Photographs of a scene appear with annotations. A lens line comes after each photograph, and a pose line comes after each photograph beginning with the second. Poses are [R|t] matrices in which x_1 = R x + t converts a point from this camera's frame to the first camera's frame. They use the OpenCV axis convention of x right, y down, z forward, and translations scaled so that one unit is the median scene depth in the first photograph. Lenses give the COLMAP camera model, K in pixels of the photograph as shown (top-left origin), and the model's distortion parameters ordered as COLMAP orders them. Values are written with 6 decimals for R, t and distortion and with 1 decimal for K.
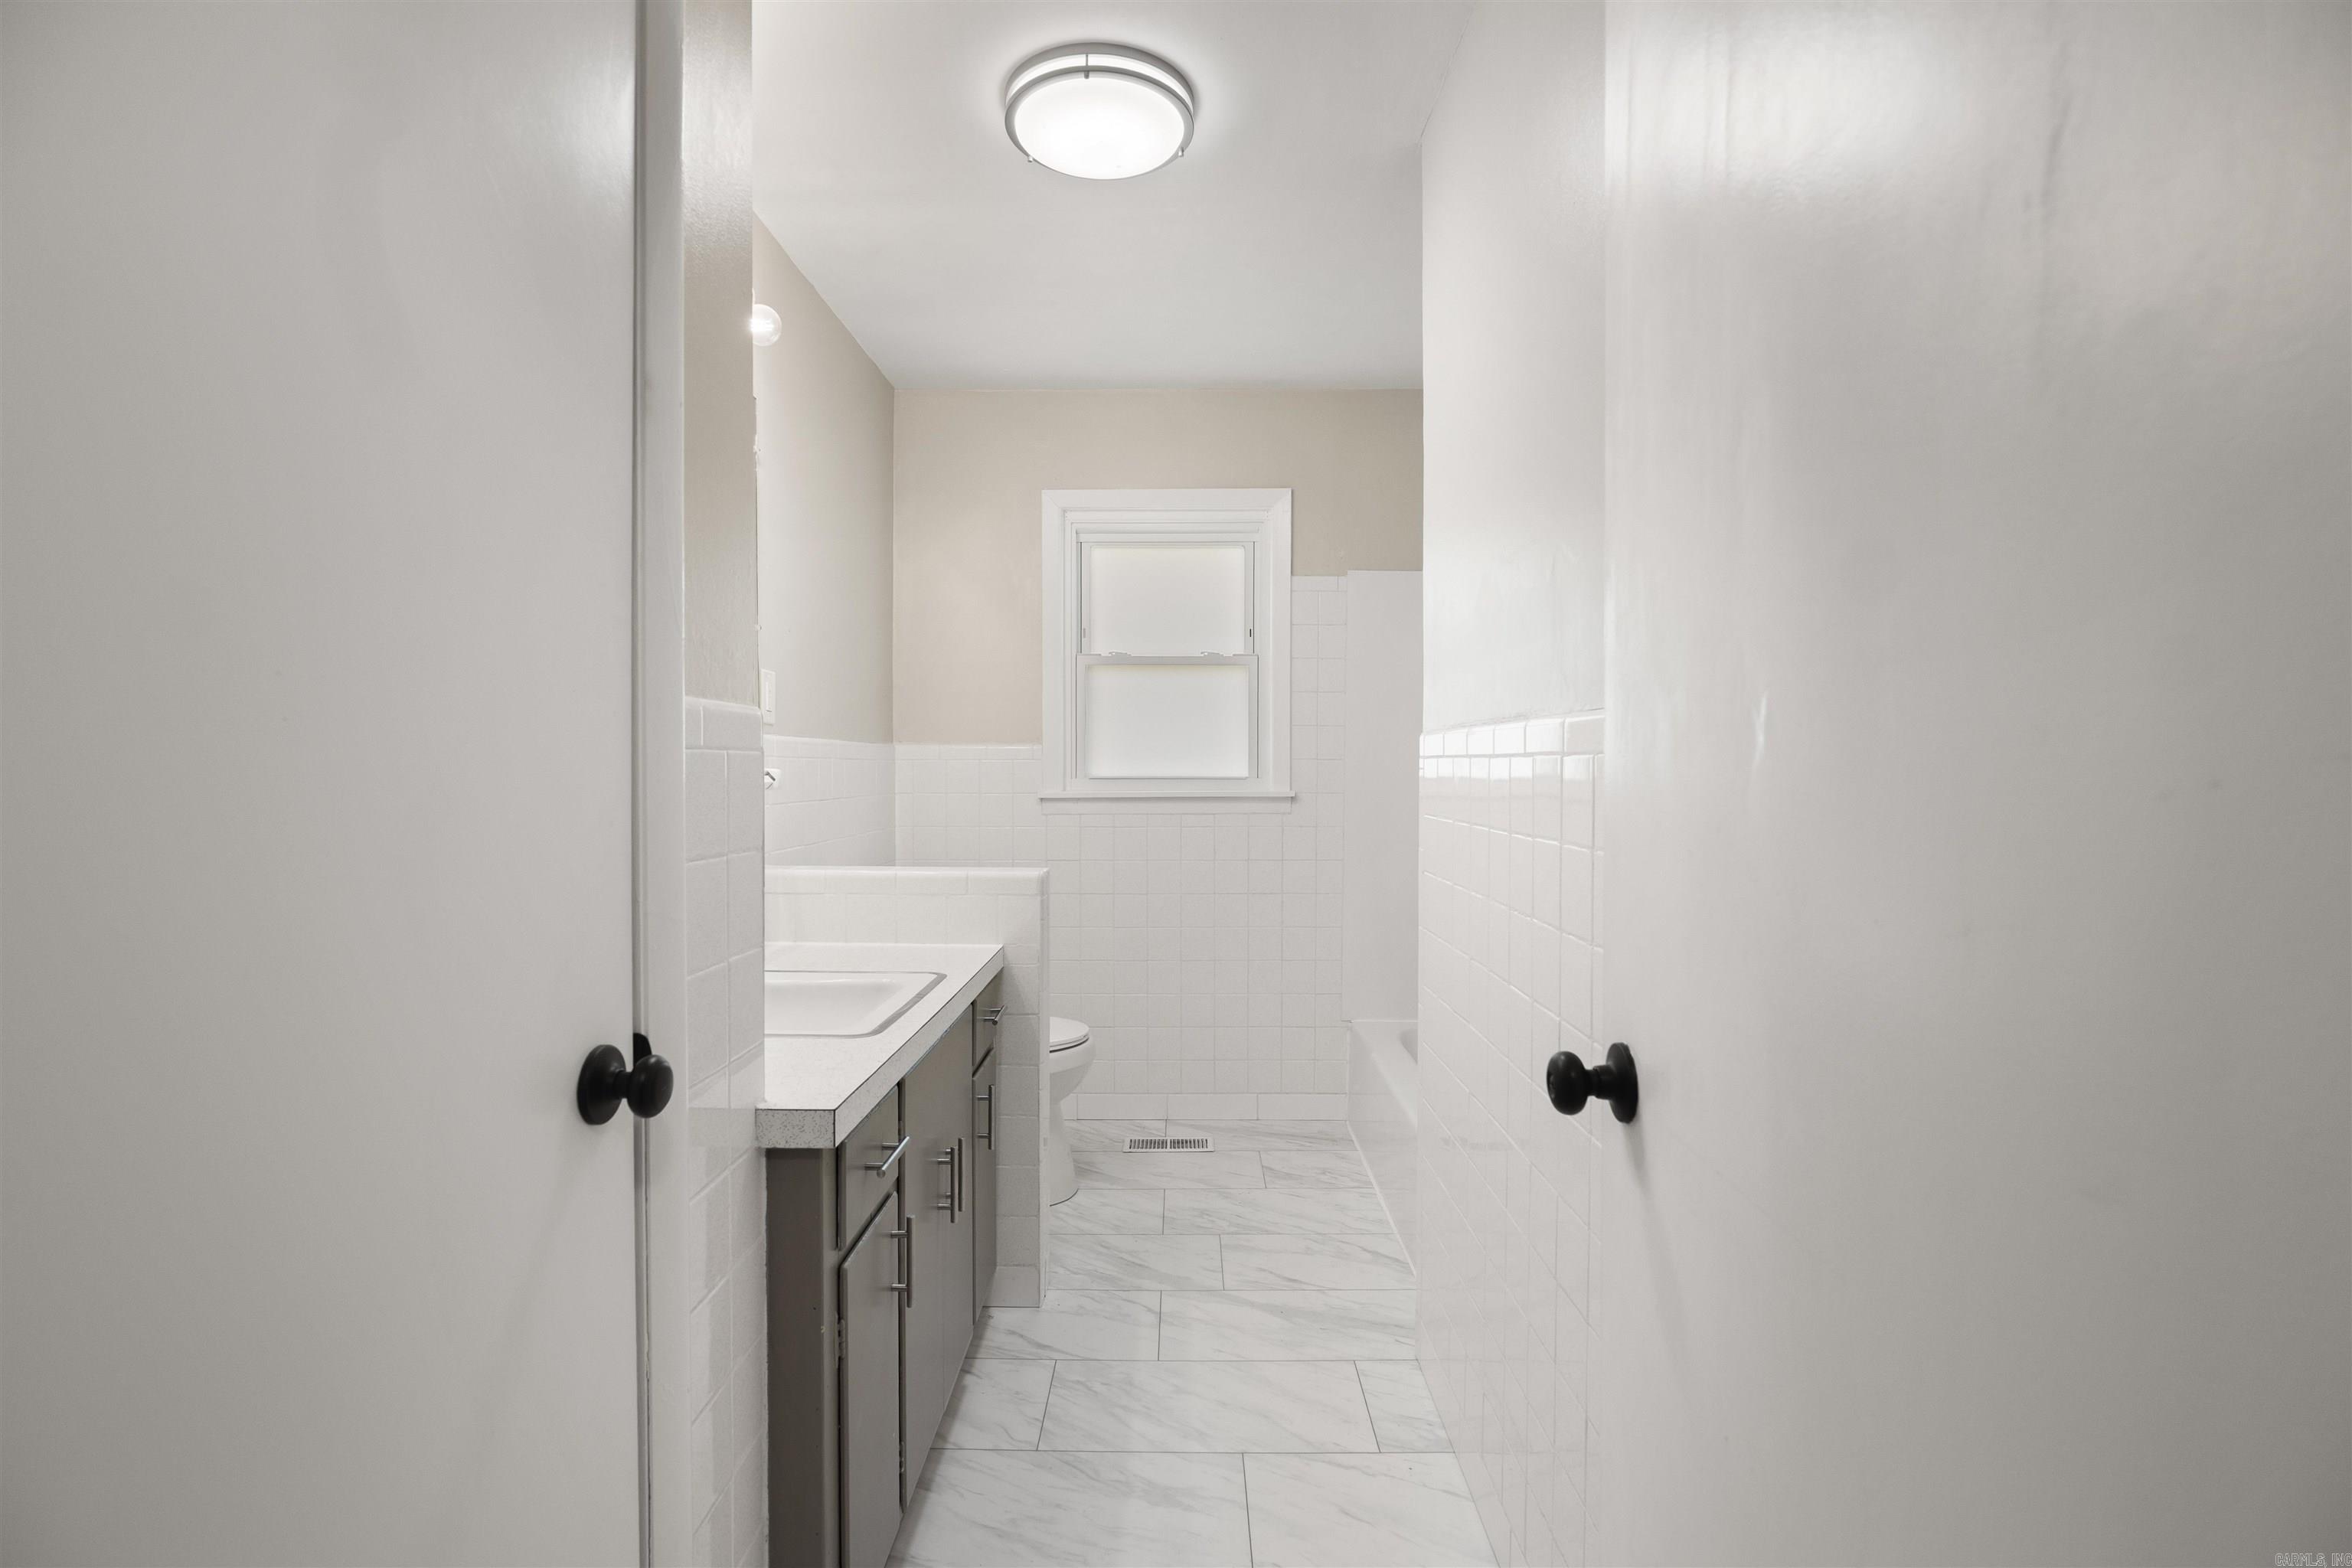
lens RADIAL K [[1105.8, 0, 1155.4], [0, 1105.8, 780.4], [0, 0, 1]] dist [-0.024224, 0.006325]
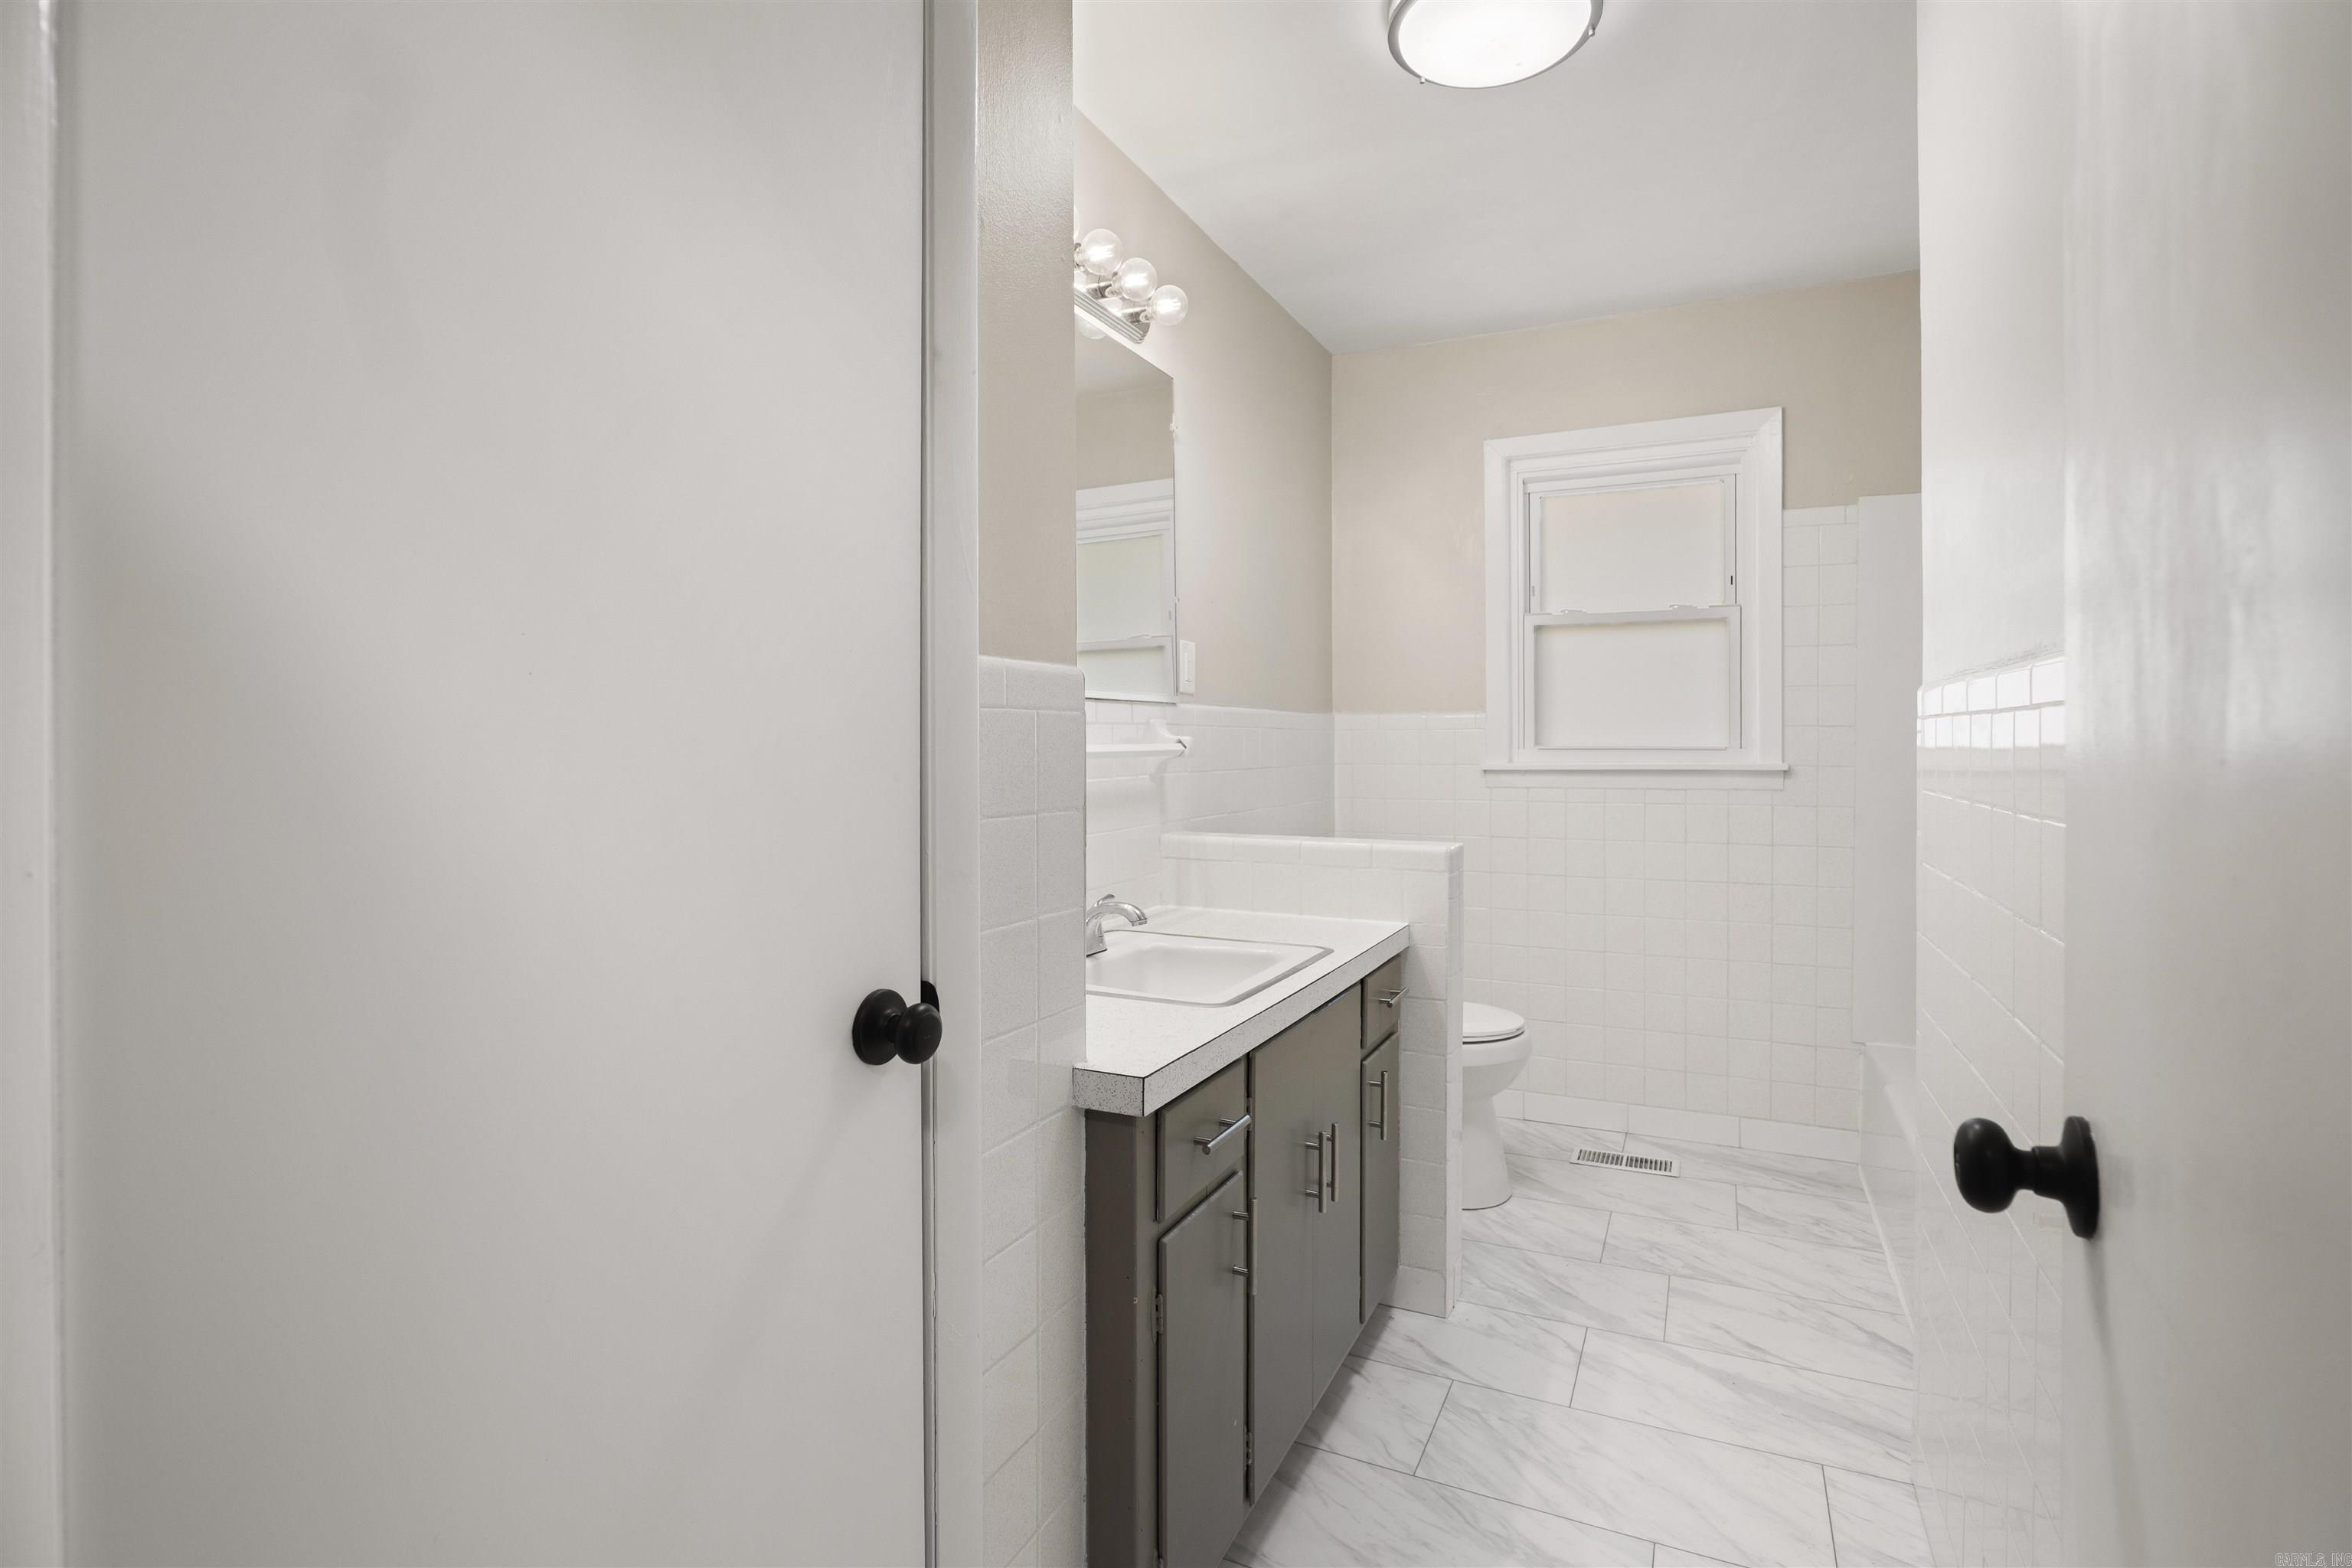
lens RADIAL K [[1105.8, 0, 1203.9], [0, 1105.8, 747.1], [0, 0, 1]] dist [-0.024224, 0.006325]
pose [[0.911493, -0.000509, -0.411315, 0.090526], [-0.003302, 0.999958, -0.008554, 0.007880], [0.411302, 0.009155, 0.911453, 0.072215]]
